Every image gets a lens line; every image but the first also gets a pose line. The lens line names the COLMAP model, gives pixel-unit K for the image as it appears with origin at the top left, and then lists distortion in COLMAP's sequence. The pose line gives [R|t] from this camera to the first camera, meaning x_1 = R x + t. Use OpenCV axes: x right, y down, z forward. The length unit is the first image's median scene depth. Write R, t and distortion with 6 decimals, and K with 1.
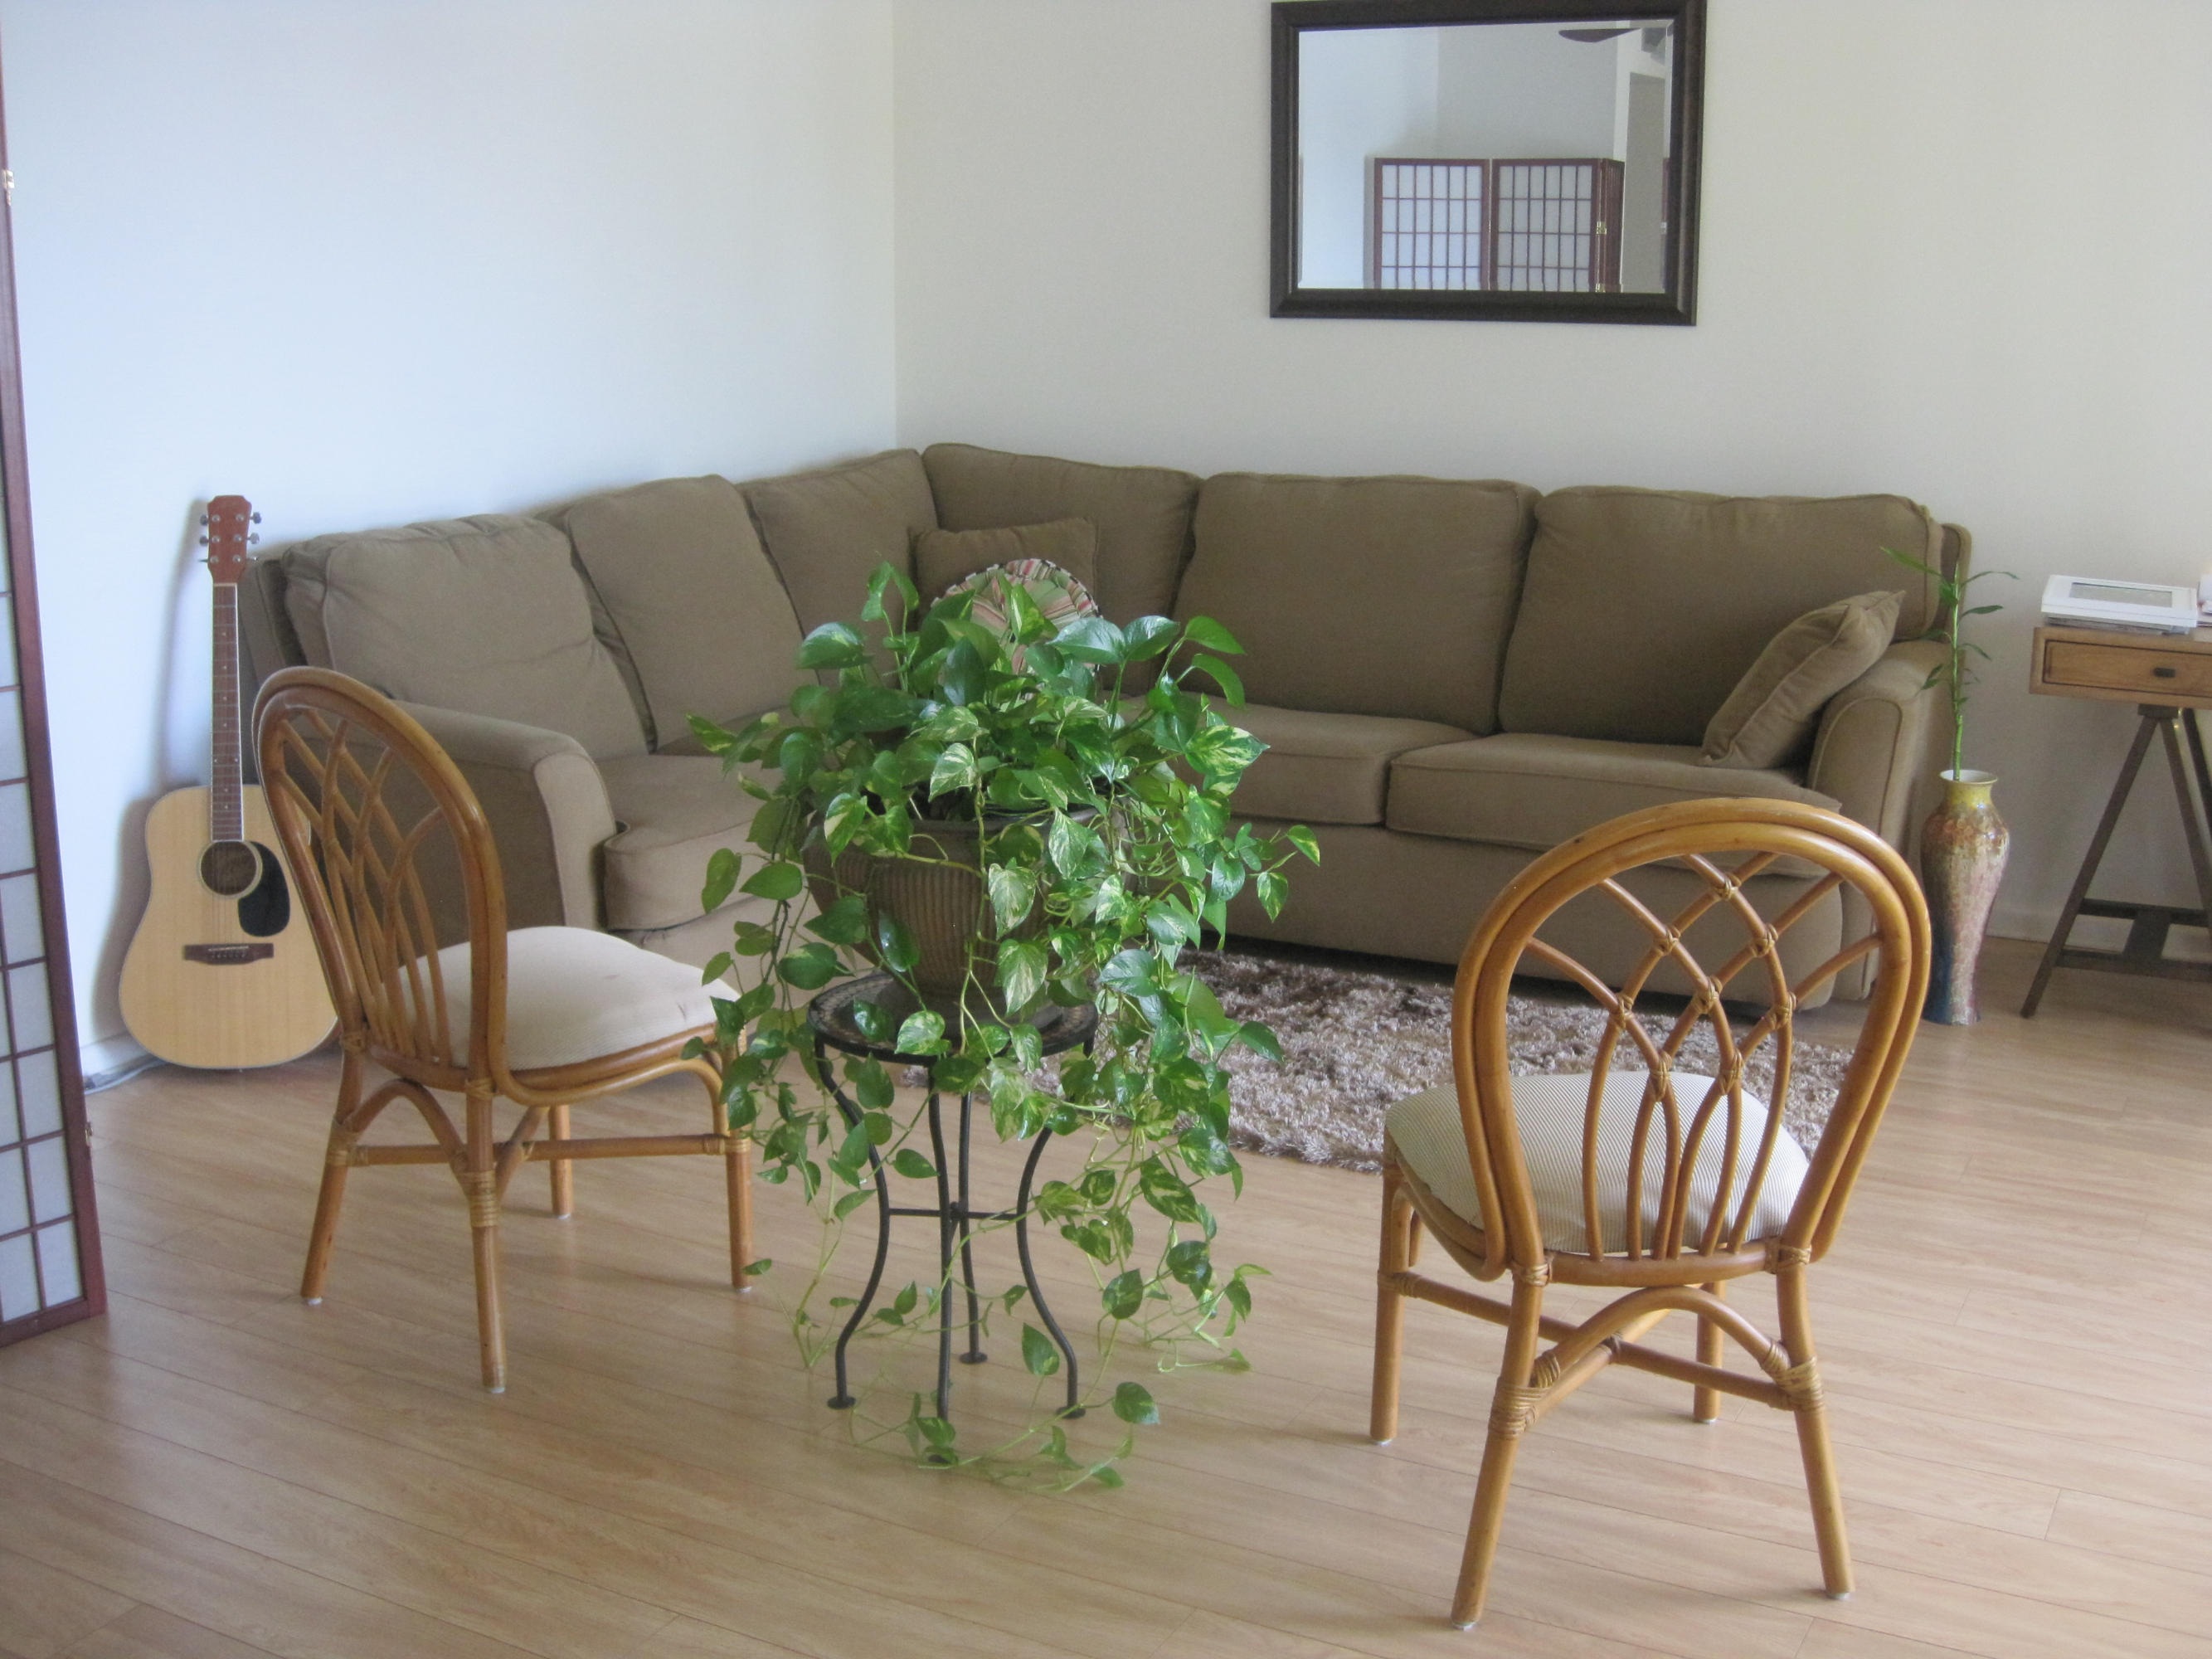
lens RADIAL K [[2494.2, 0, 1106.0], [0, 2494.2, 829.5], [0, 0, 1]] dist [-0.160285, 0.083019]
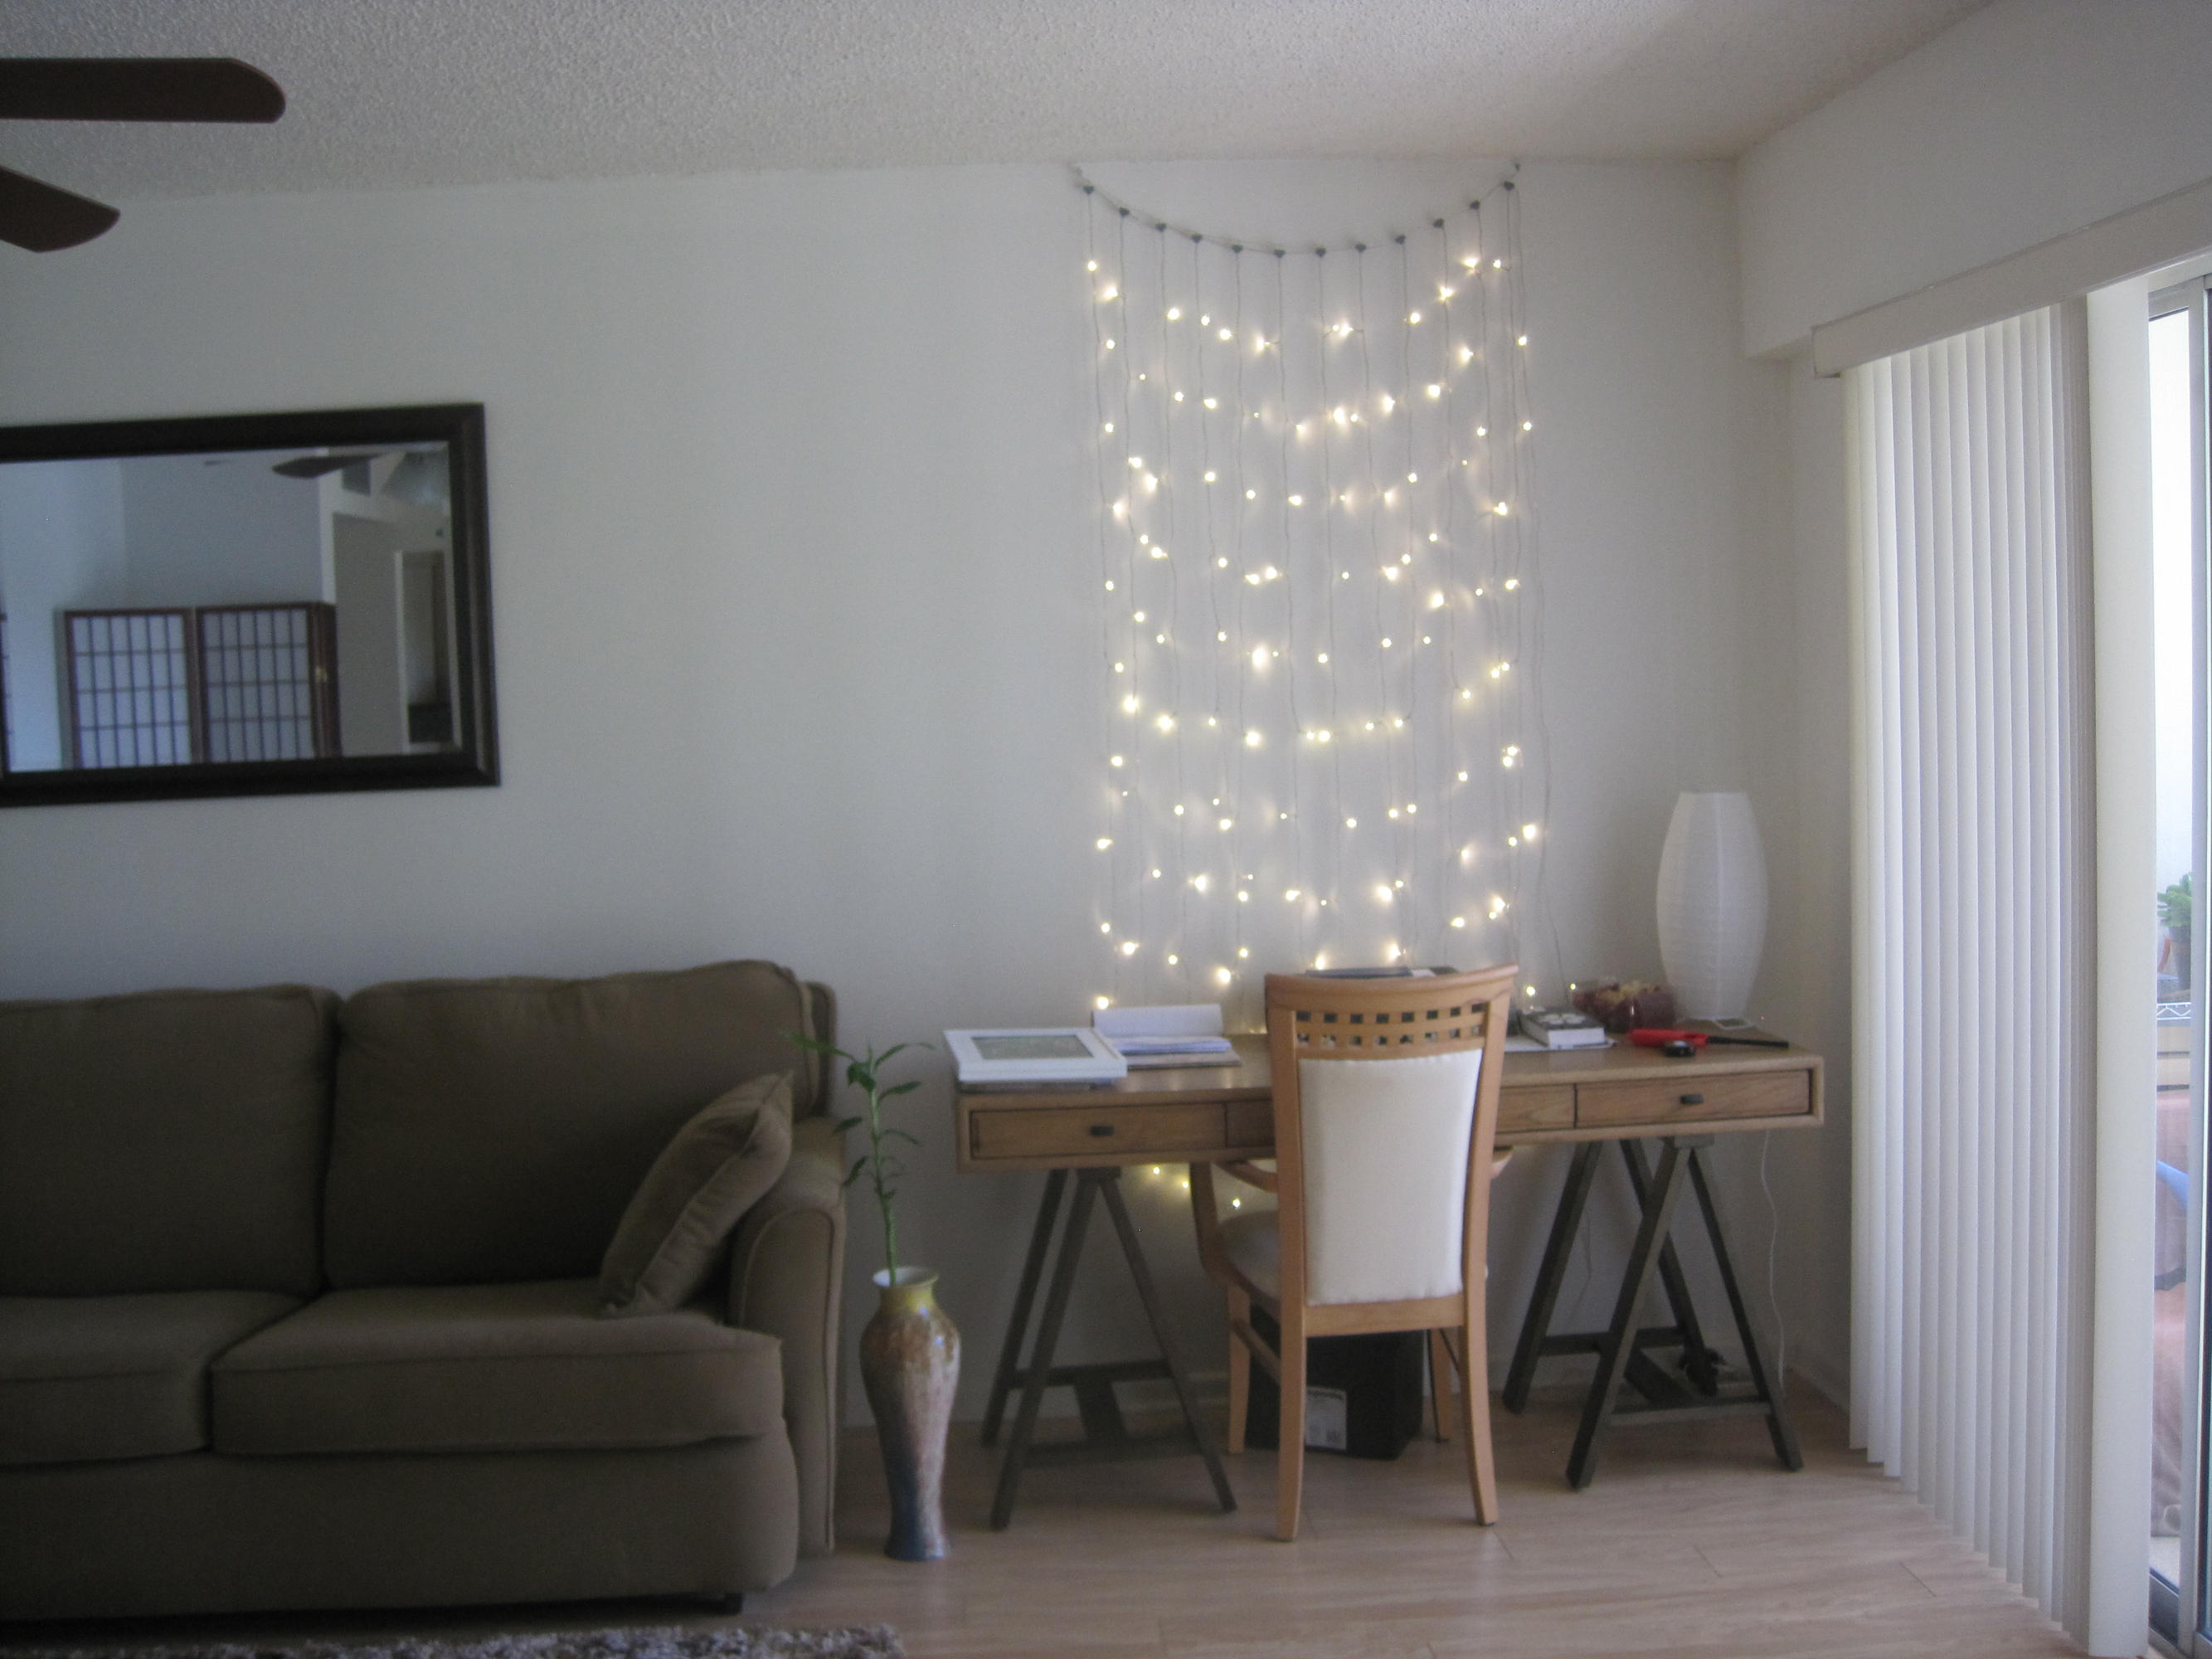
lens RADIAL K [[2281.2, 0, 1118.9], [0, 2281.2, 800.2], [0, 0, 1]] dist [-0.178755, 0.160879]
pose [[0.842074, -0.061772, 0.535813, -0.005546], [0.155120, 0.979185, -0.130897, -0.069795], [-0.516575, 0.193340, 0.834128, 0.249661]]
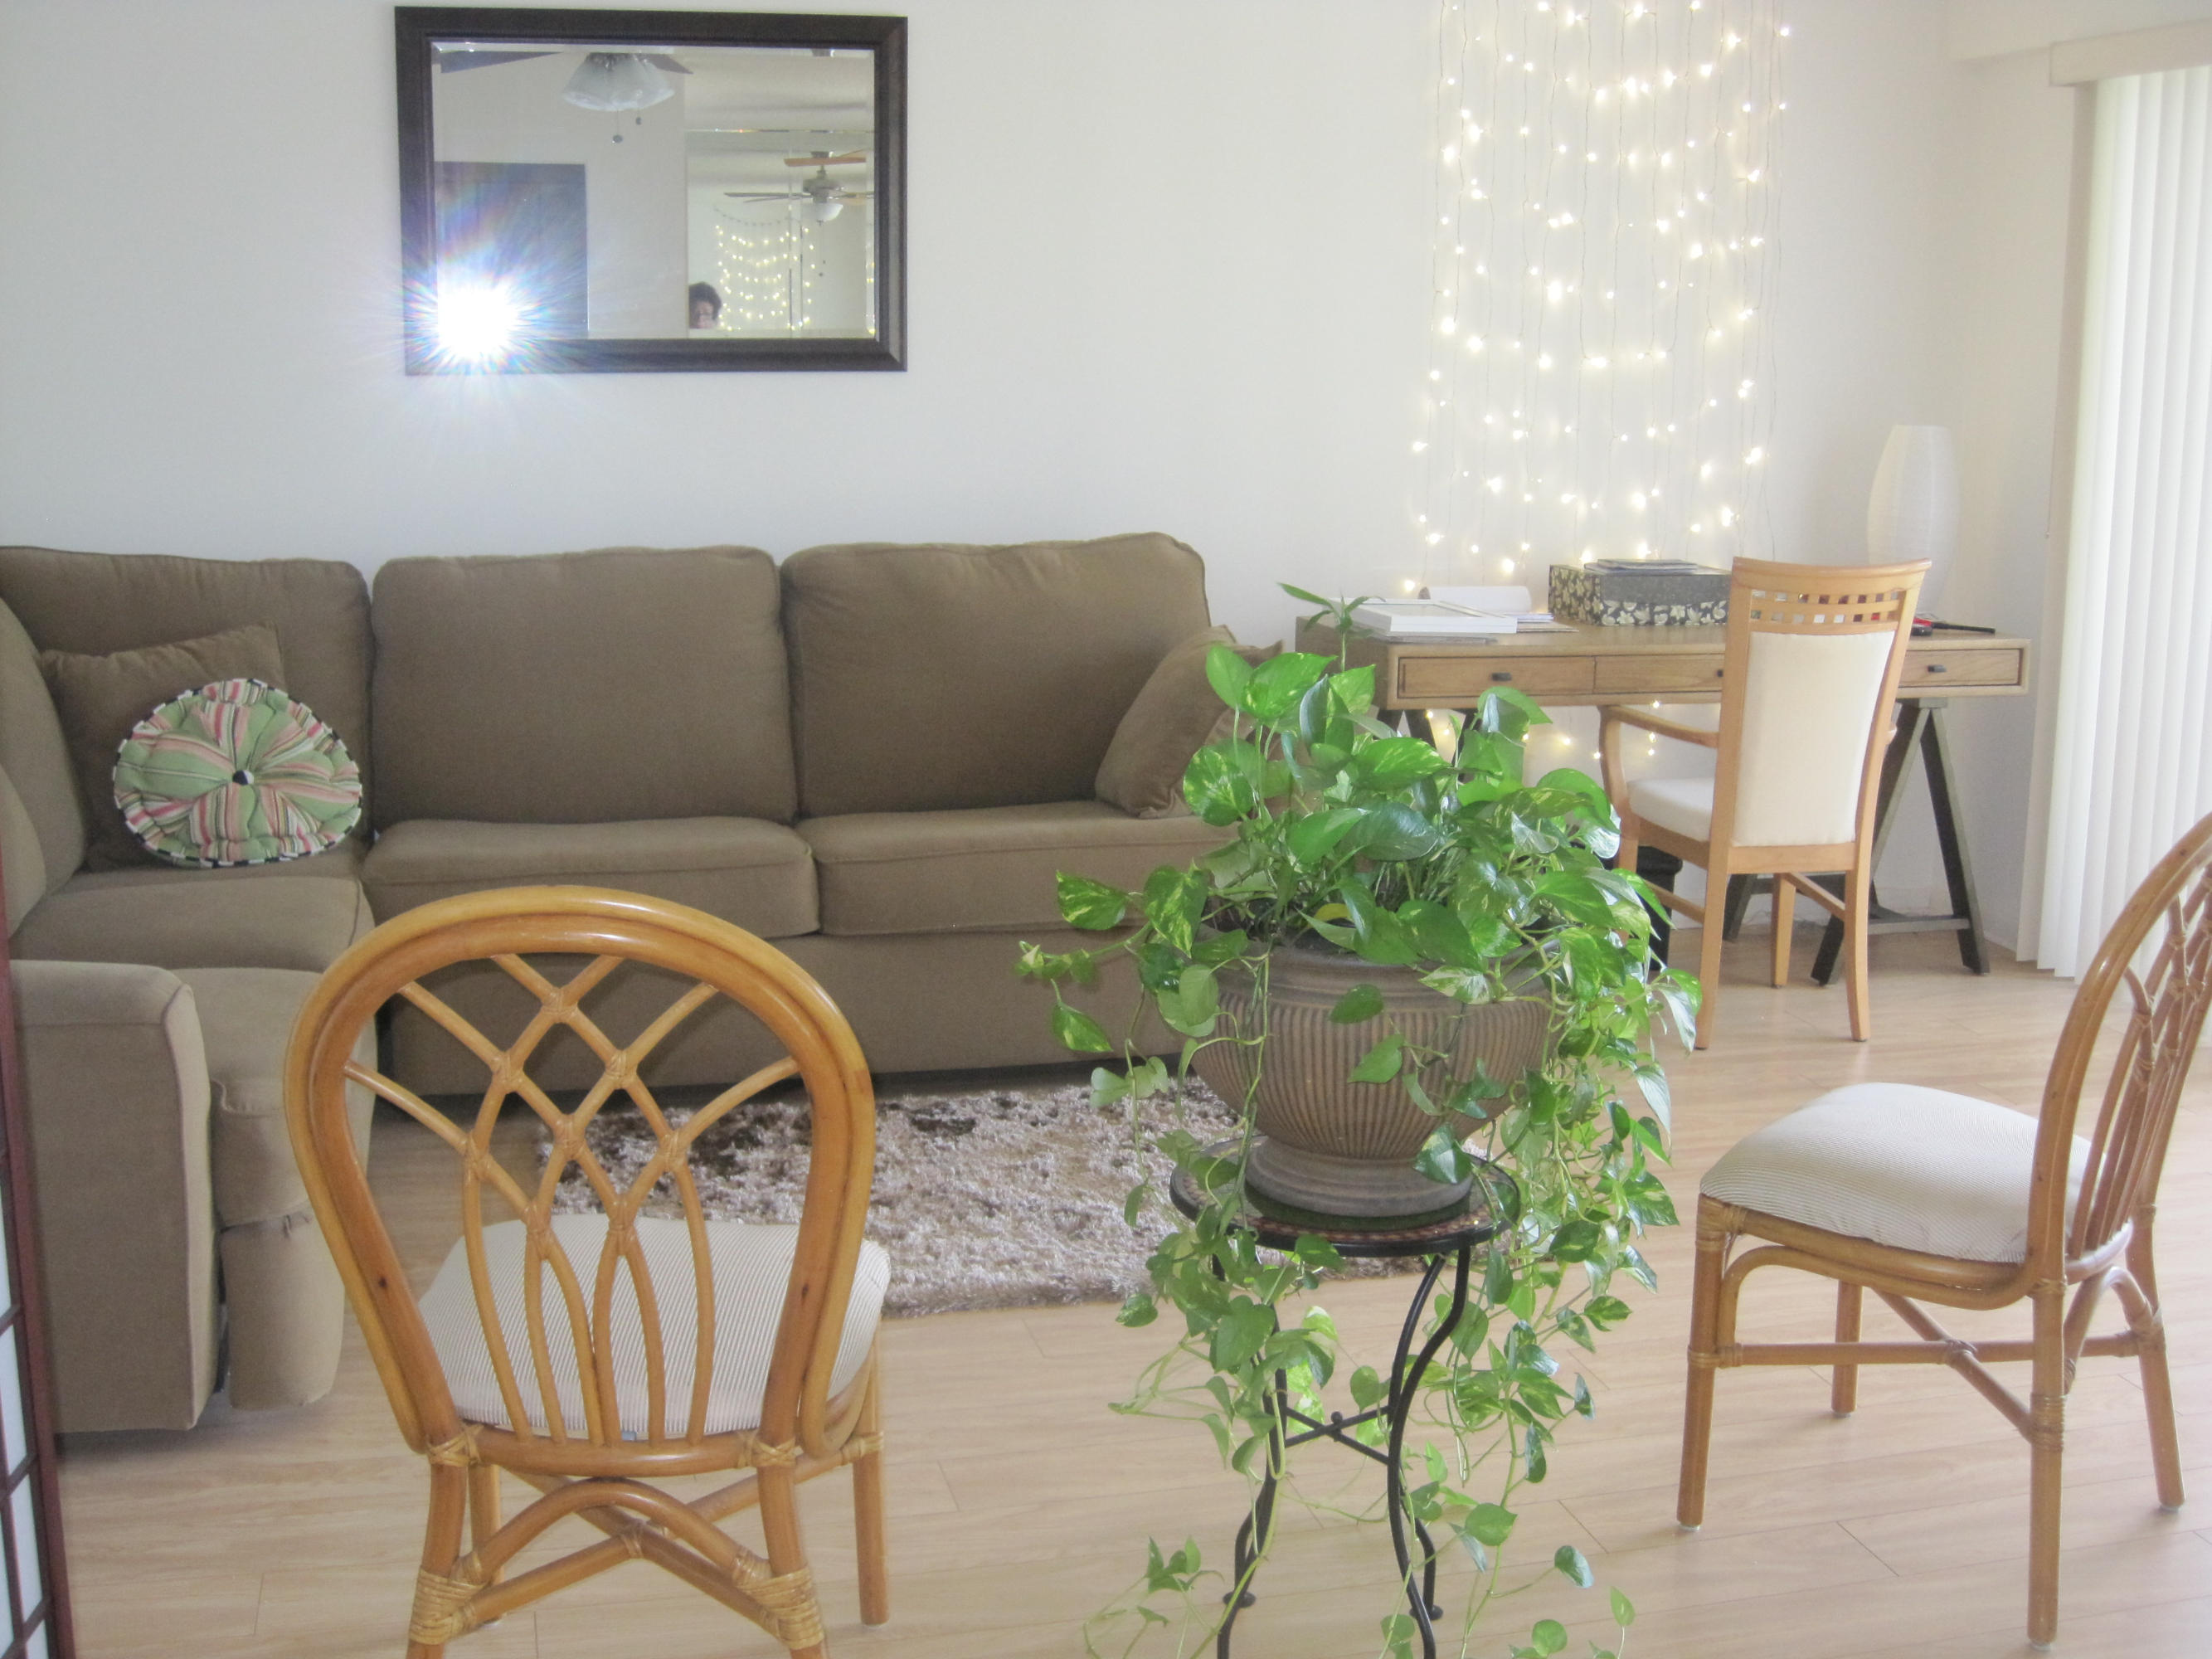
lens RADIAL K [[2494.2, 0, 1106.0], [0, 2494.2, 829.5], [0, 0, 1]] dist [-0.160285, 0.083019]
pose [[0.734002, -0.125960, 0.667364, -0.424279], [0.143737, 0.989202, 0.028616, -0.051552], [-0.663762, 0.074920, 0.744182, 0.276964]]
